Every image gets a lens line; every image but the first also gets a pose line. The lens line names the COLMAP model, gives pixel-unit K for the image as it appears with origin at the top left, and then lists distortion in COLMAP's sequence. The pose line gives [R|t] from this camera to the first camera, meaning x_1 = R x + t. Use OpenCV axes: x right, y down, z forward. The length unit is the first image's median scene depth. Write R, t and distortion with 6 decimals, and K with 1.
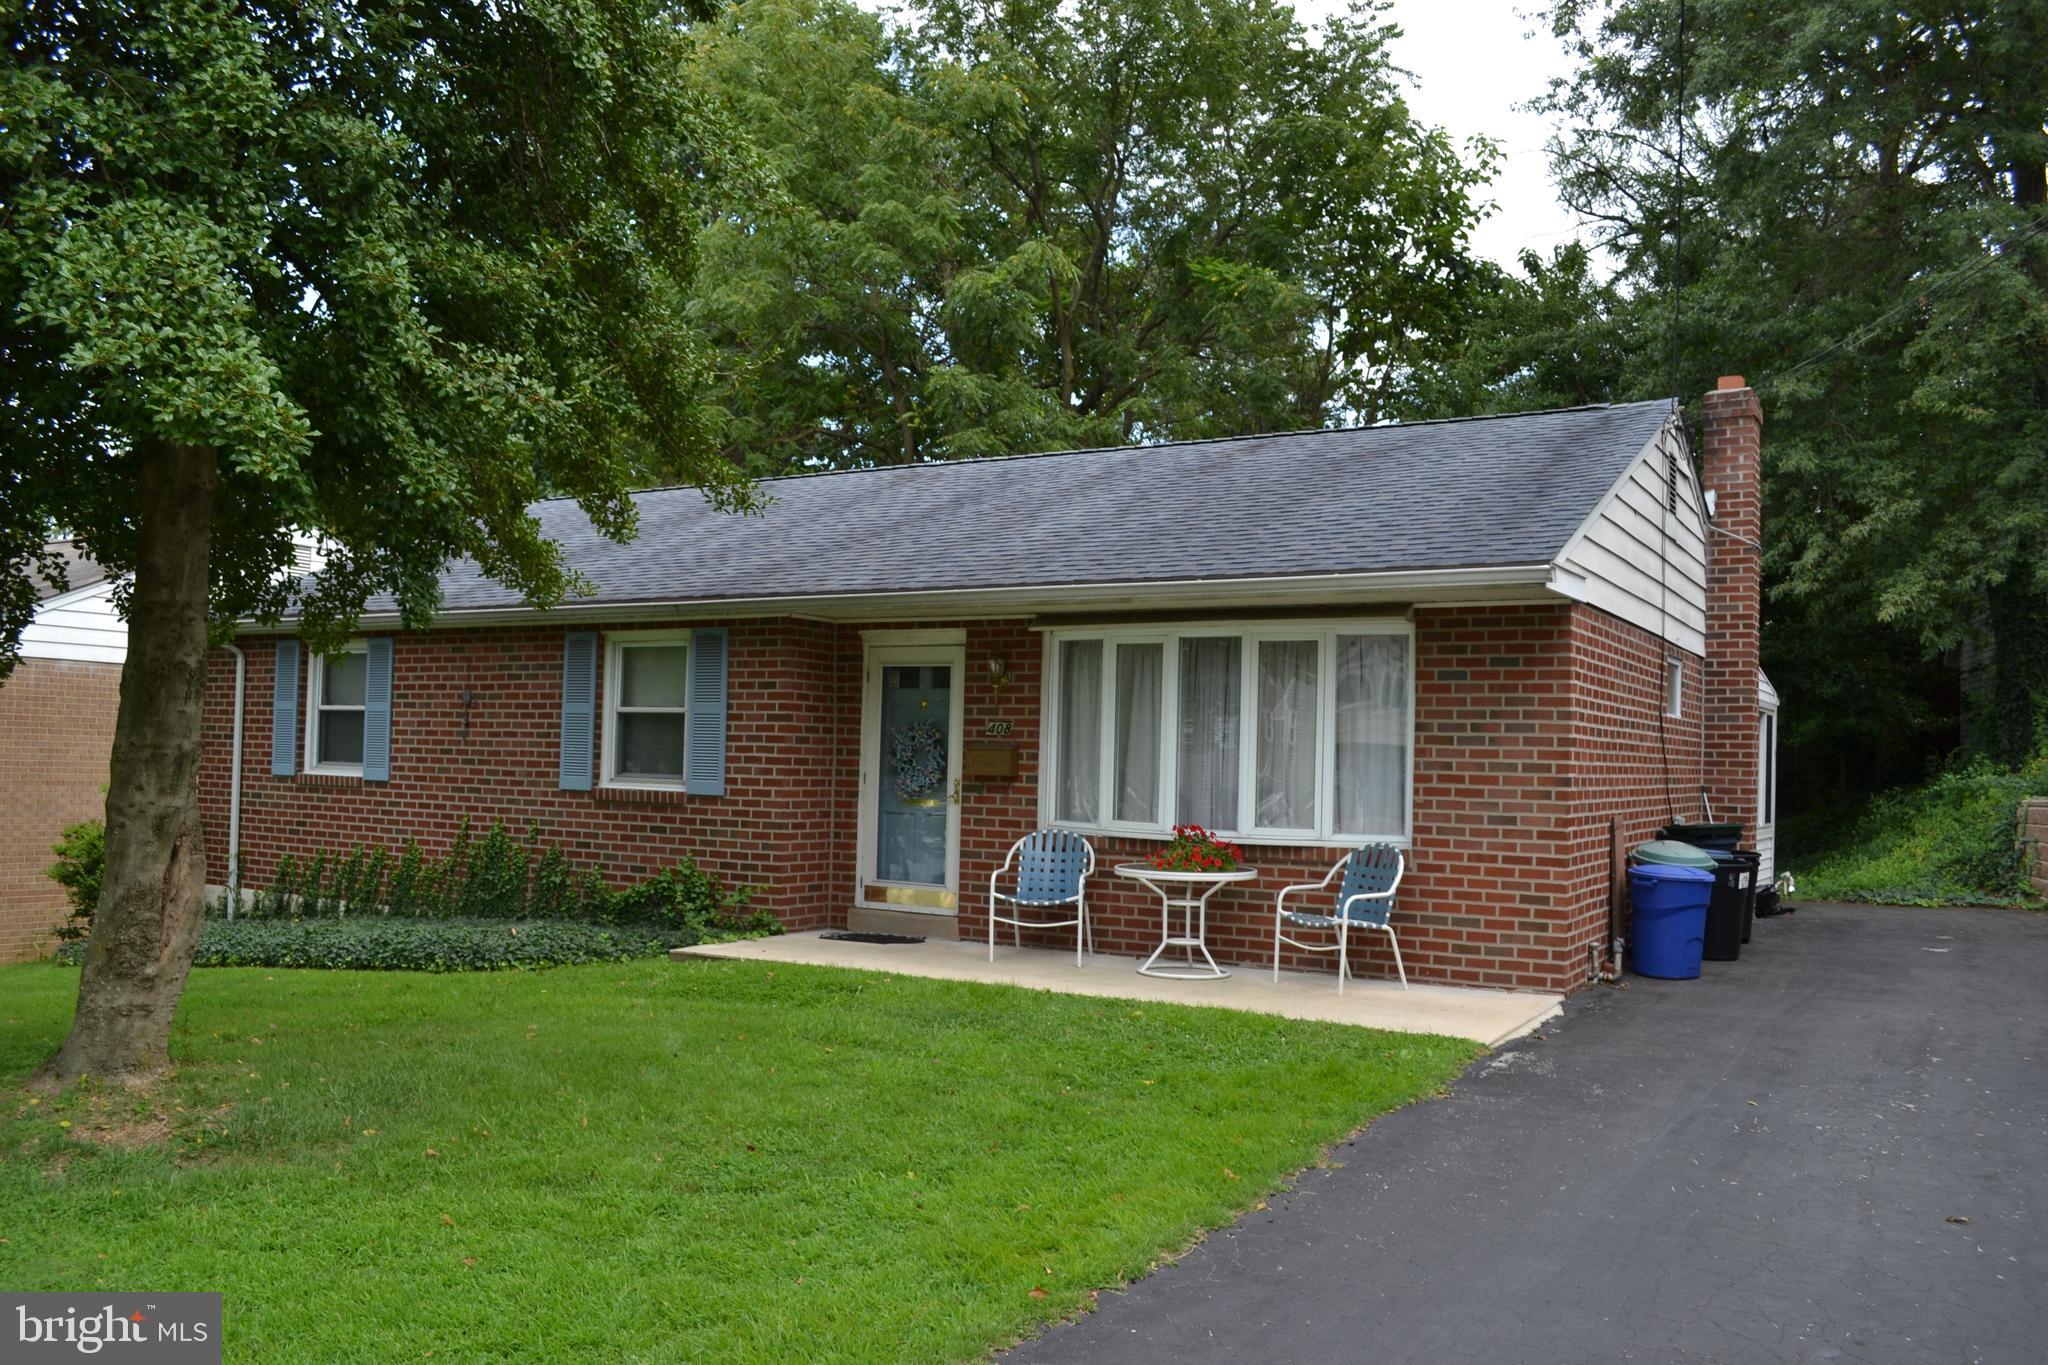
lens RADIAL K [[1624.4, 0, 1012.3], [0, 1624.4, 689.0], [0, 0, 1]] dist [-0.080102, 0.015394]
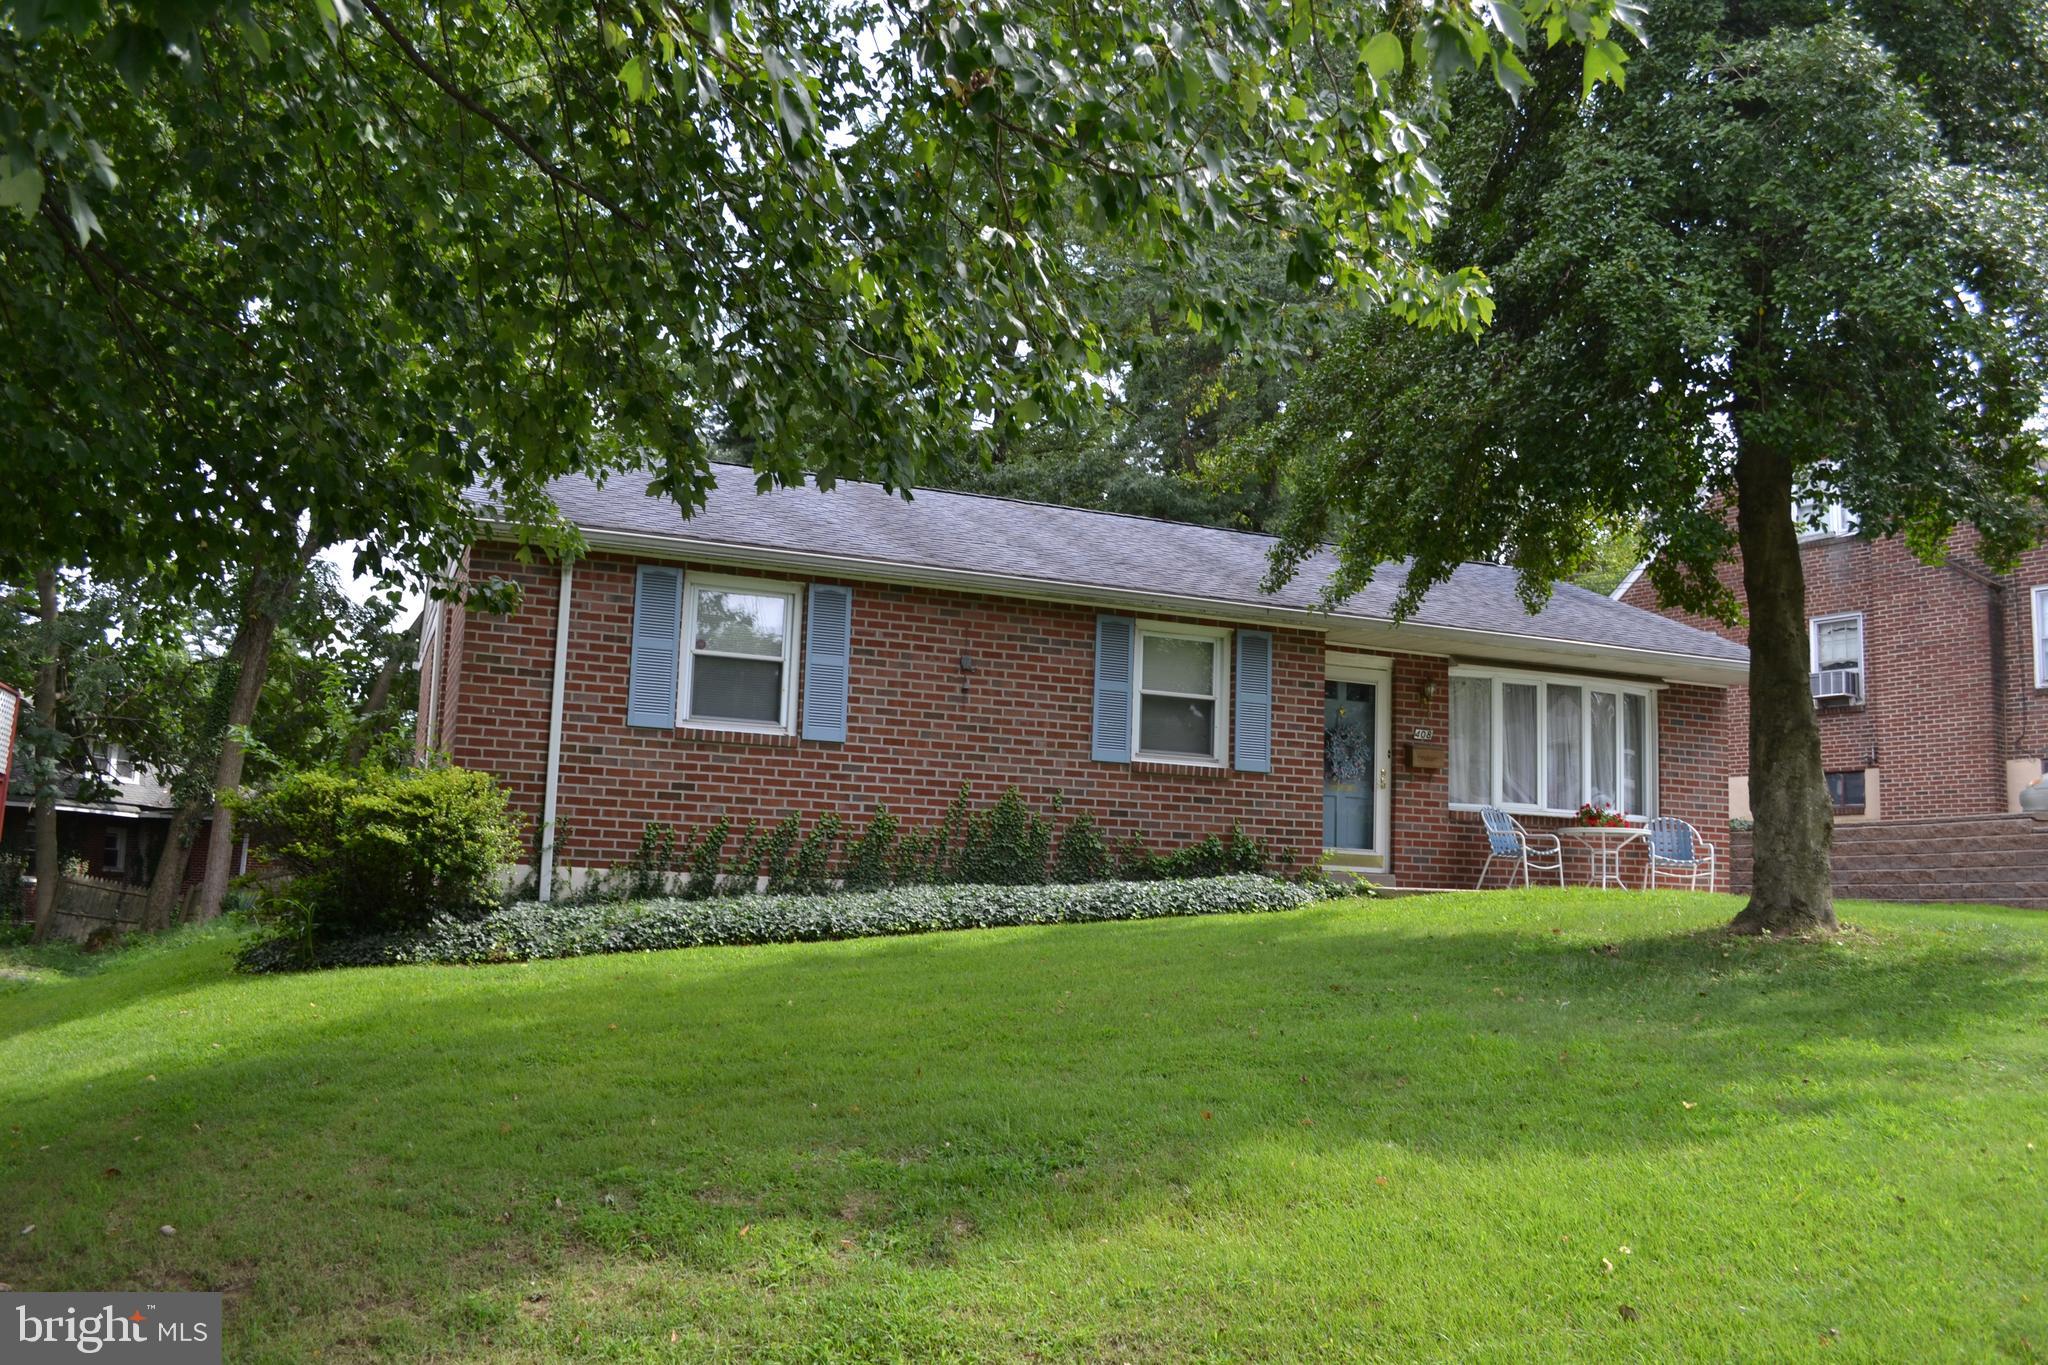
lens RADIAL K [[1610.2, 0, 1024.6], [0, 1610.2, 716.3], [0, 0, 1]] dist [-0.051807, 0.002178]
pose [[0.606289, 0.090362, 0.790094, -1.241517], [-0.055673, 0.995909, -0.071180, 0.120268], [-0.793293, -0.000831, 0.608839, 0.427224]]
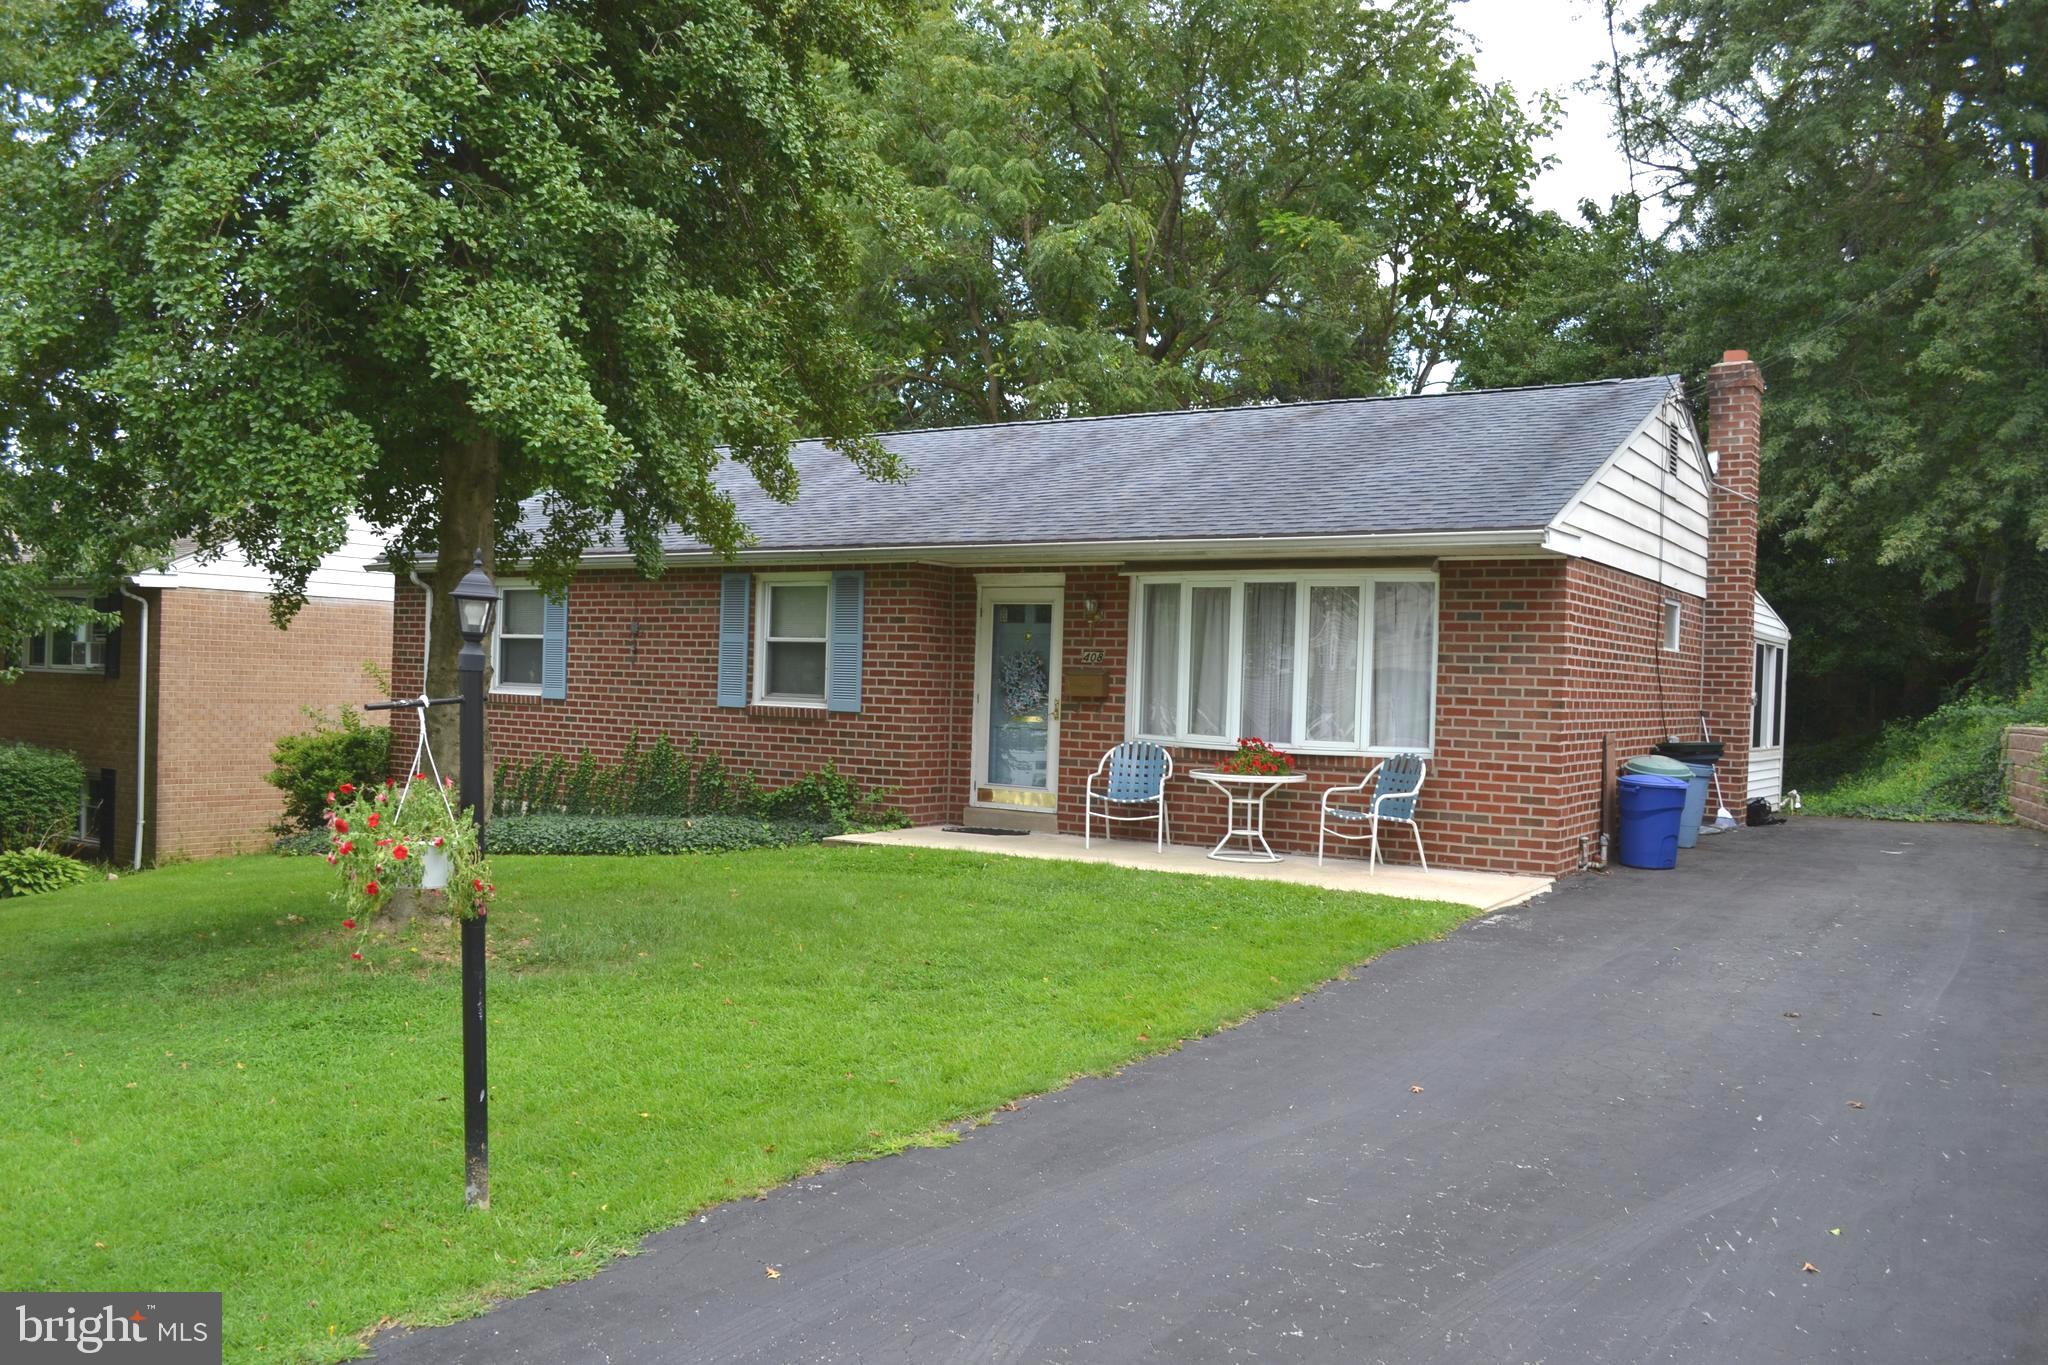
lens RADIAL K [[1624.4, 0, 1012.3], [0, 1624.4, 689.0], [0, 0, 1]] dist [-0.080102, 0.015394]
pose [[0.999135, 0.005818, -0.041176, -0.017343], [-0.003879, 0.998887, 0.047018, -0.008016], [0.041404, -0.046817, 0.998045, -0.190651]]
